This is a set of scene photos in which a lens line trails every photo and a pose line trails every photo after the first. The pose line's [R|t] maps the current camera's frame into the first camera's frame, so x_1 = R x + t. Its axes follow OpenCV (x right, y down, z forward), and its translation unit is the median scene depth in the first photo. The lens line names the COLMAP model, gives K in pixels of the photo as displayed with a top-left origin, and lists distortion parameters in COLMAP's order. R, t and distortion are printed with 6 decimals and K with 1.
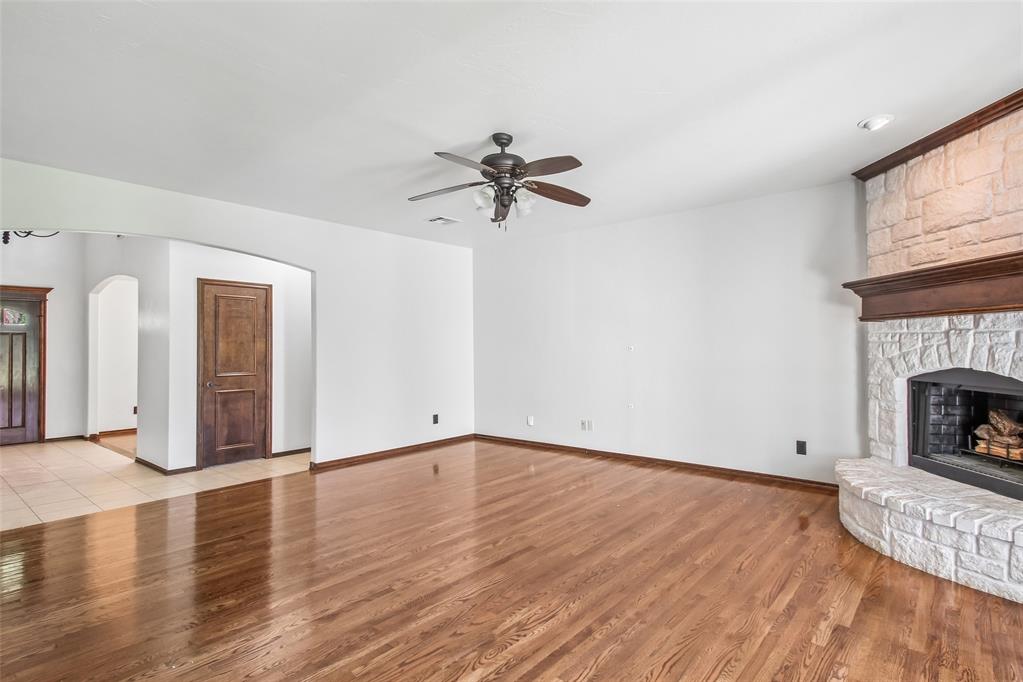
lens RADIAL K [[502.6, 0, 563.6], [0, 502.6, 338.0], [0, 0, 1]] dist [0.000230, -0.000672]
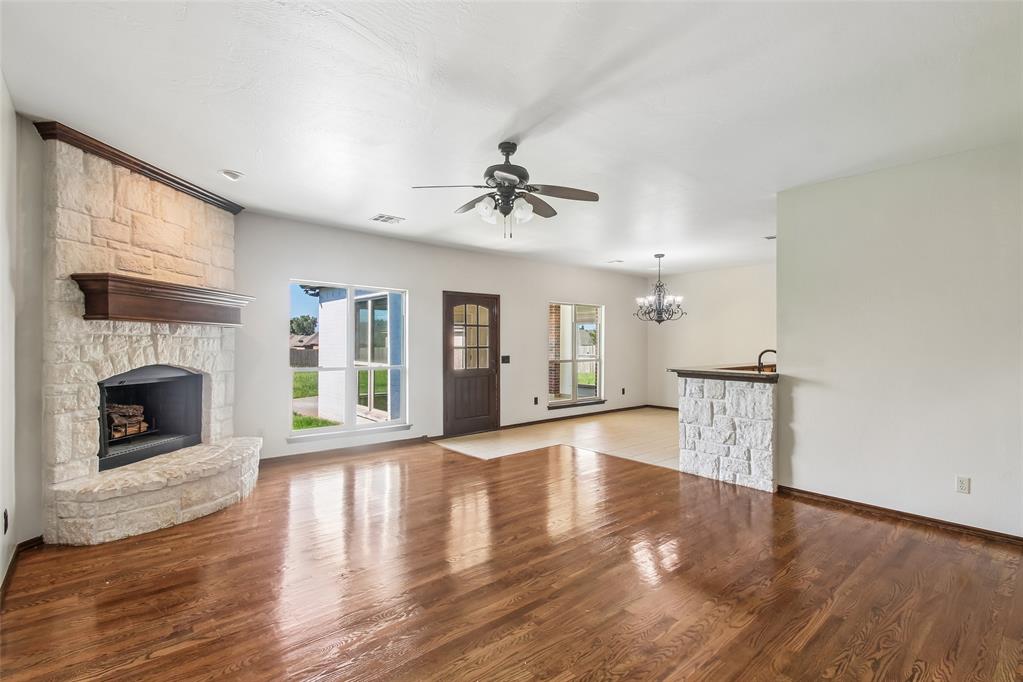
lens RADIAL K [[468.2, 0, 503.1], [0, 468.2, 340.4], [0, 0, 1]] dist [0.016222, -0.016433]
pose [[-0.980006, 0.005900, 0.198878, -0.275069], [0.001297, 0.999728, -0.023265, 0.025318], [-0.198961, -0.022542, -0.979748, 1.868094]]
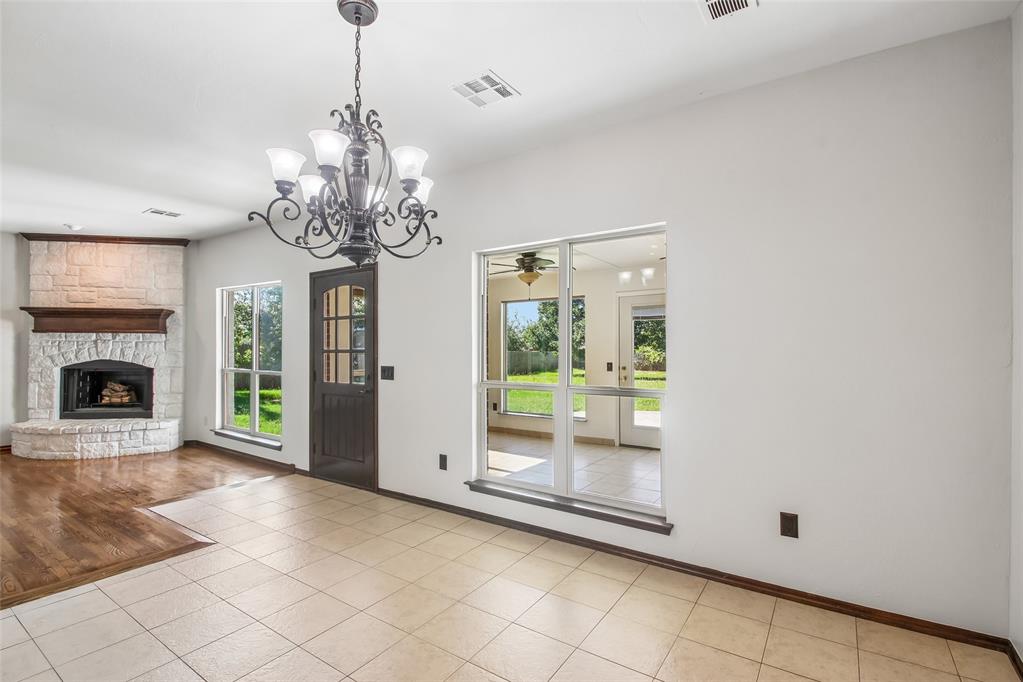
lens RADIAL K [[477.9, 0, 504.9], [0, 477.9, 342.1], [0, 0, 1]] dist [0.020378, -0.016511]
pose [[-0.057997, 0.016318, 0.998183, -1.107966], [-0.015048, 0.999739, -0.017217, -0.000002], [-0.998203, -0.016019, -0.057736, -0.430864]]
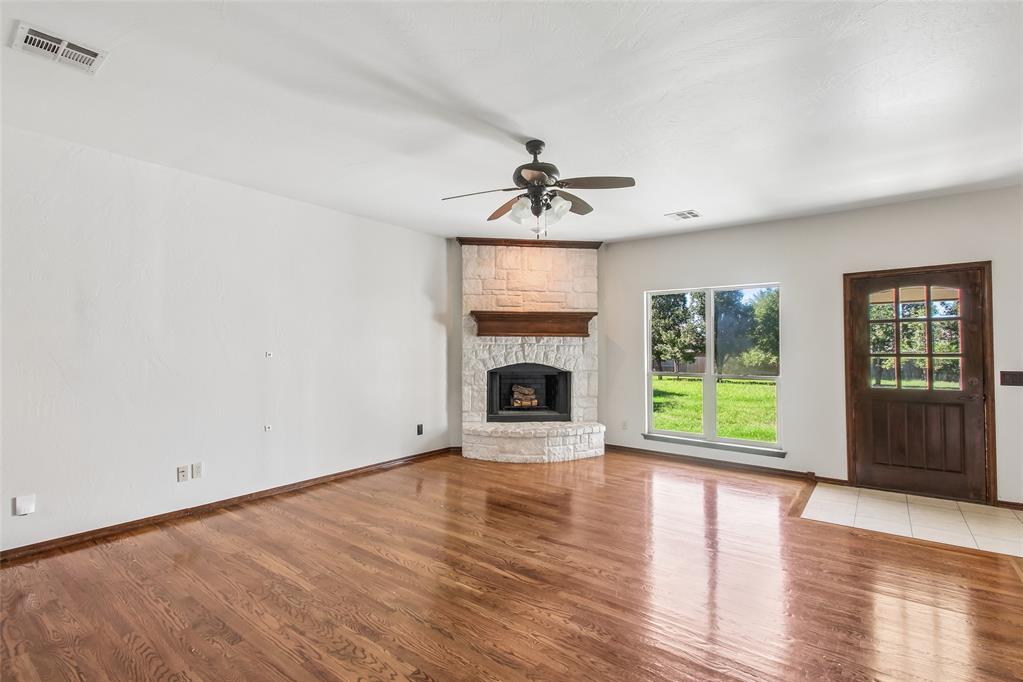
lens RADIAL K [[477.3, 0, 524.5], [0, 477.3, 346.2], [0, 0, 1]] dist [0.022117, -0.000072]
pose [[-0.017181, 0.015525, 0.999732, -1.020659], [-0.015624, 0.999753, -0.015794, 0.022036], [-0.999730, -0.015891, -0.016934, 0.983999]]
